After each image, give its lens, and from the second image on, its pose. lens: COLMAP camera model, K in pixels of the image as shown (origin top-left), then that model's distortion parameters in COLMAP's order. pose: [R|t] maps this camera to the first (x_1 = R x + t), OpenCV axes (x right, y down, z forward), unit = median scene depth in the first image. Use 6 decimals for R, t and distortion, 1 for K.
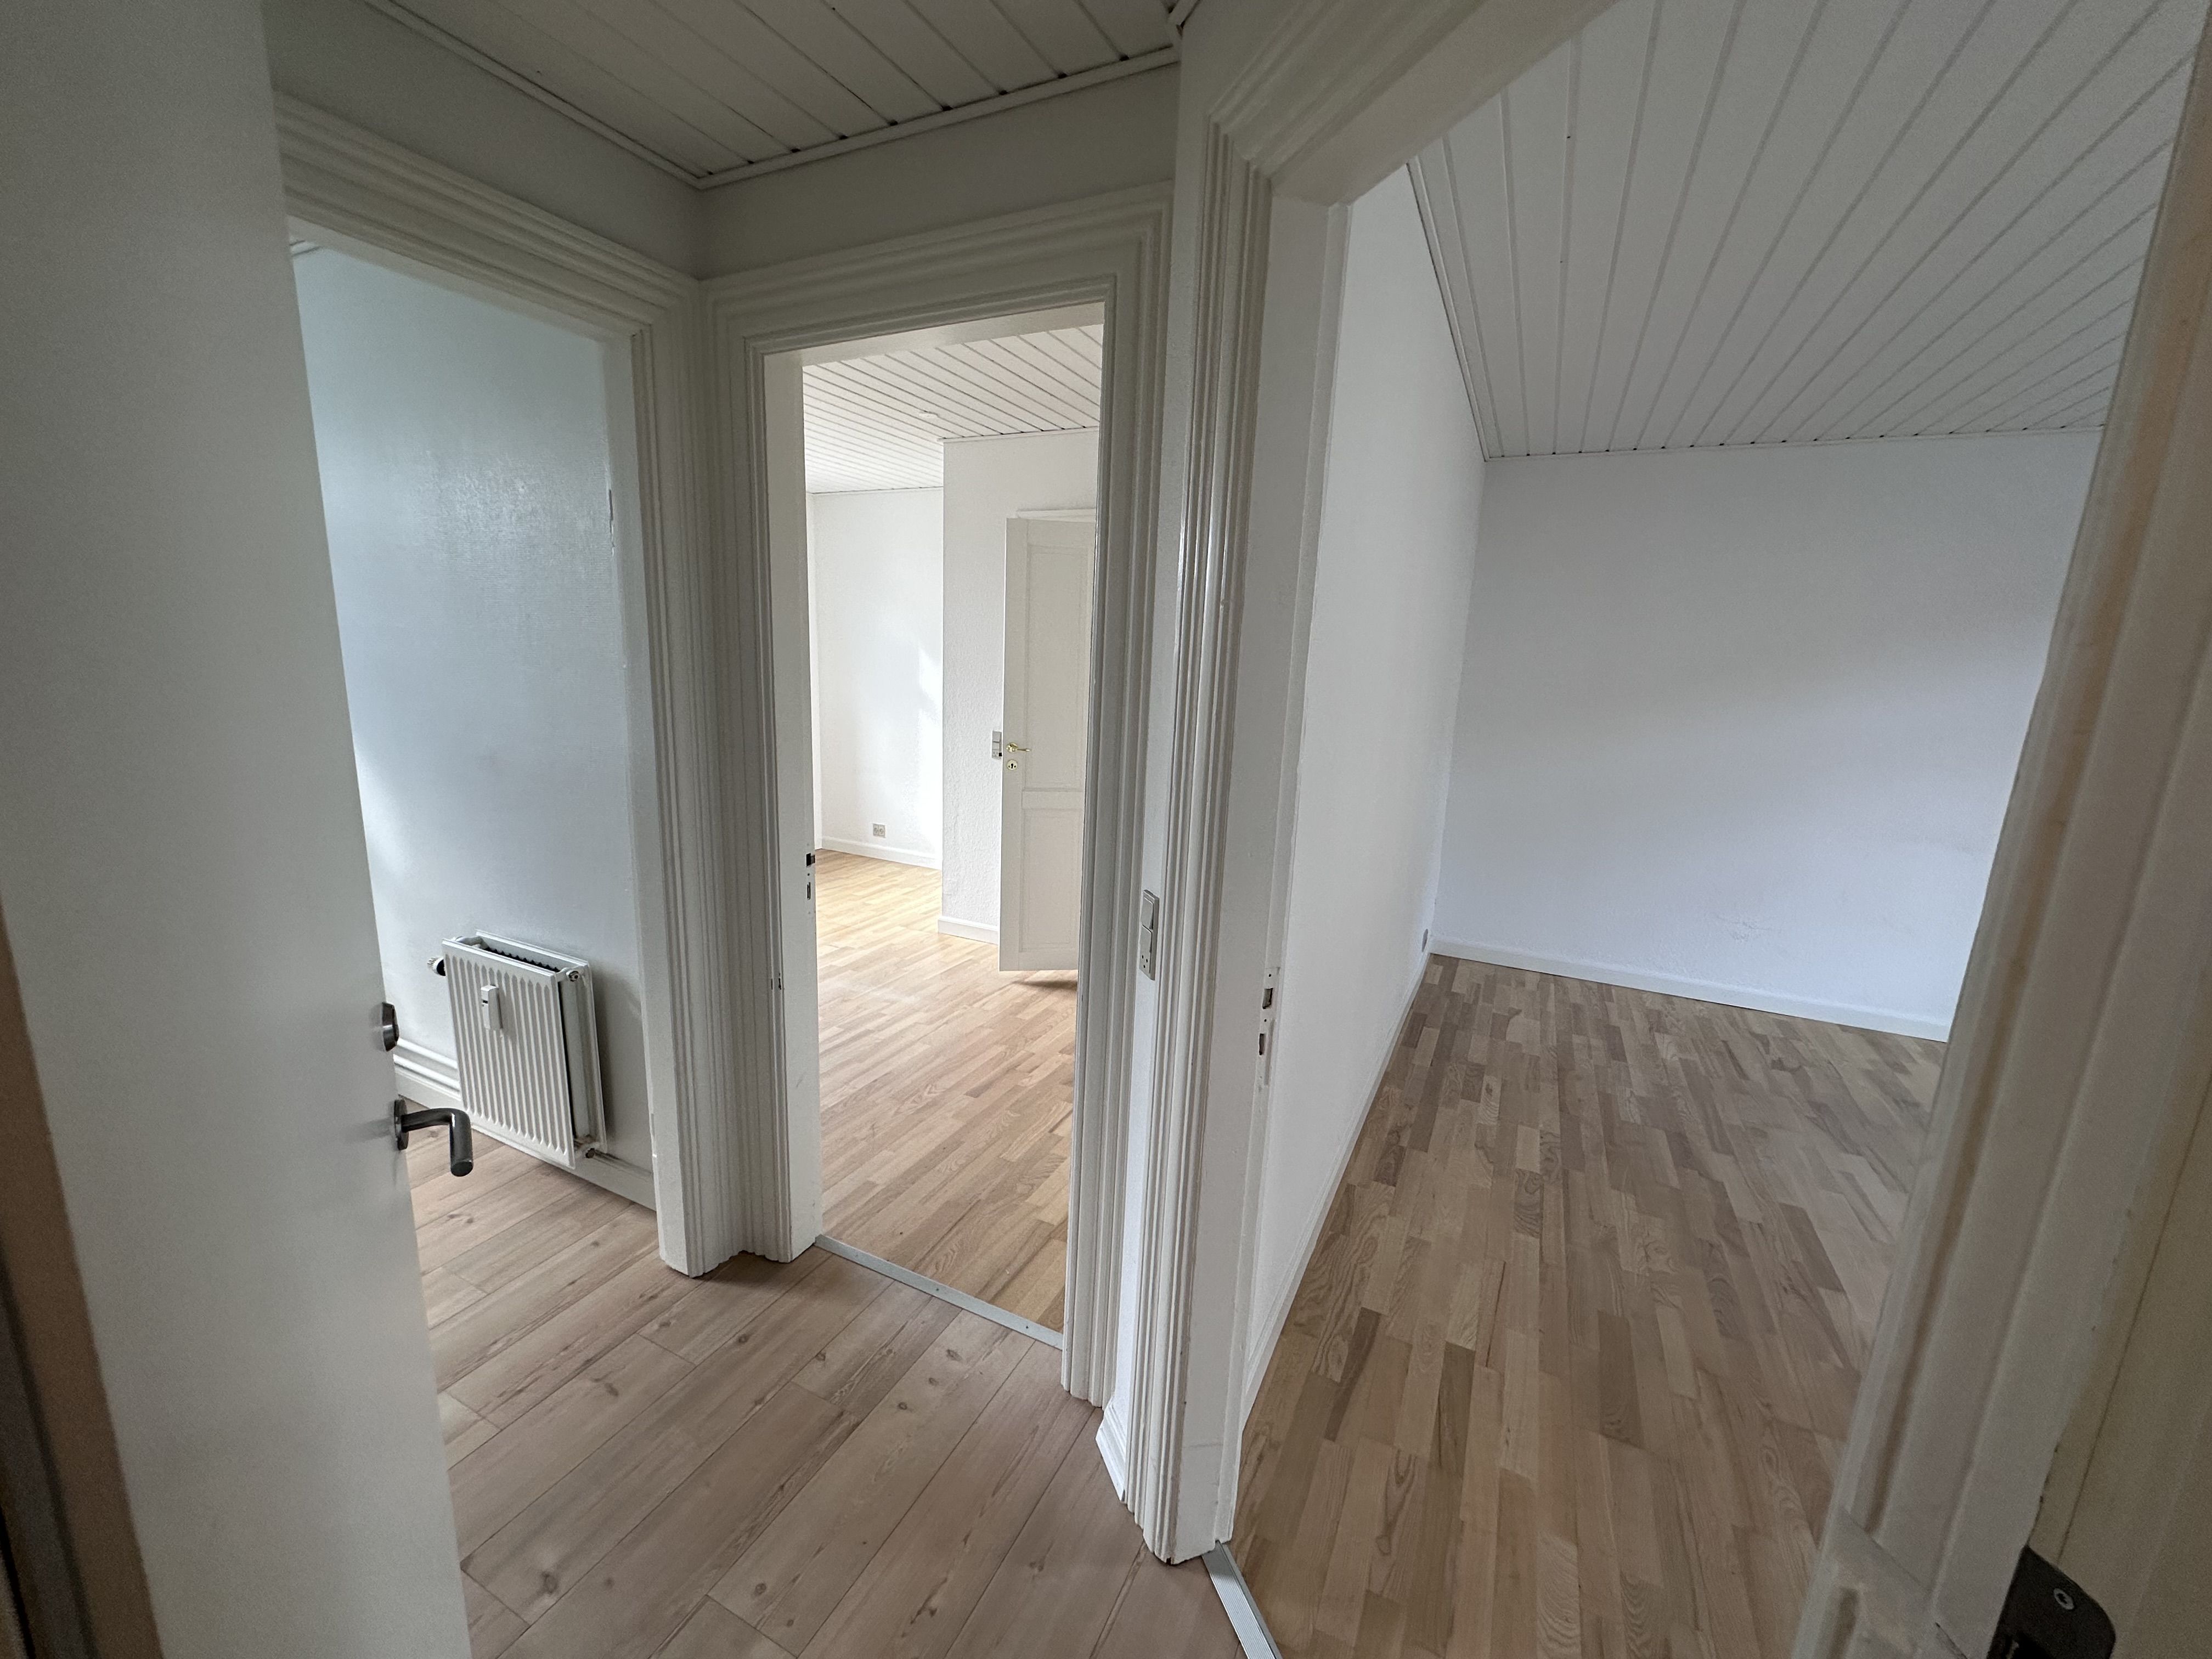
lens RADIAL K [[877.8, 0, 1106.0], [0, 877.8, 829.5], [0, 0, 1]] dist [-0.001257, -0.000032]
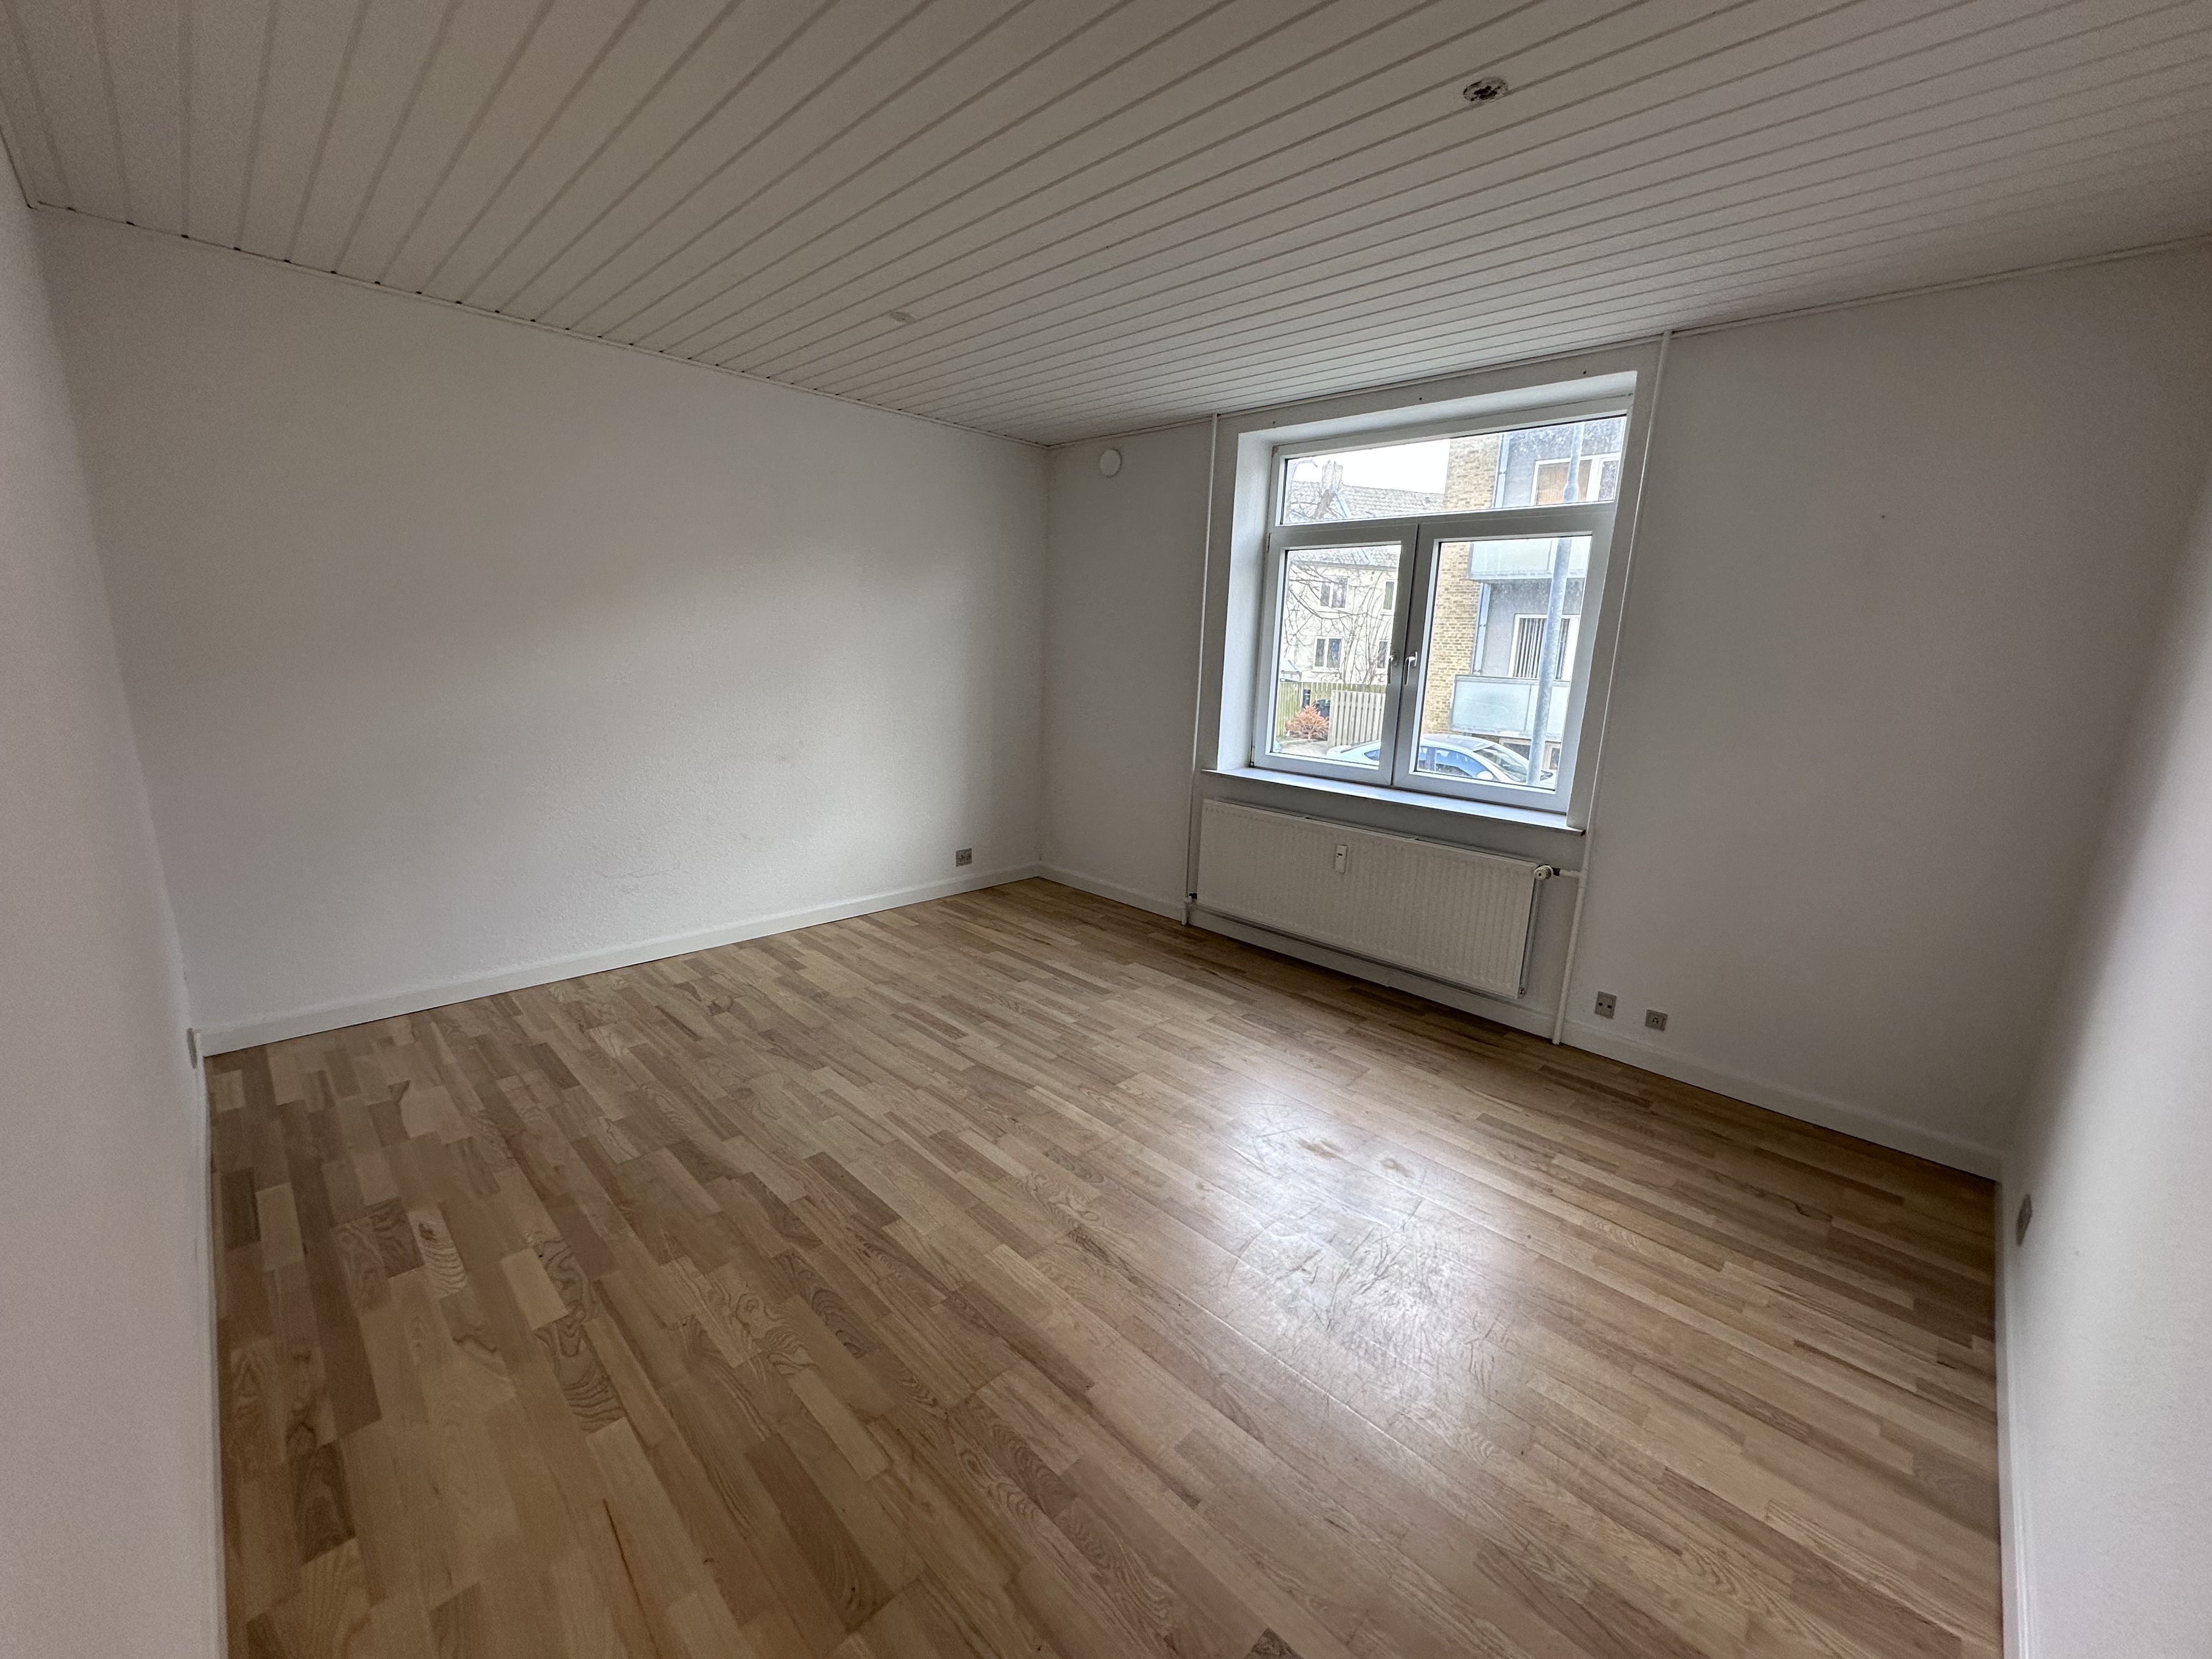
lens RADIAL K [[877.8, 0, 1106.0], [0, 877.8, 829.5], [0, 0, 1]] dist [-0.001257, -0.000032]
pose [[0.314457, -0.229490, 0.921114, 0.052766], [0.159239, 0.969340, 0.187143, -0.034723], [-0.935820, 0.087829, 0.341359, 0.238473]]
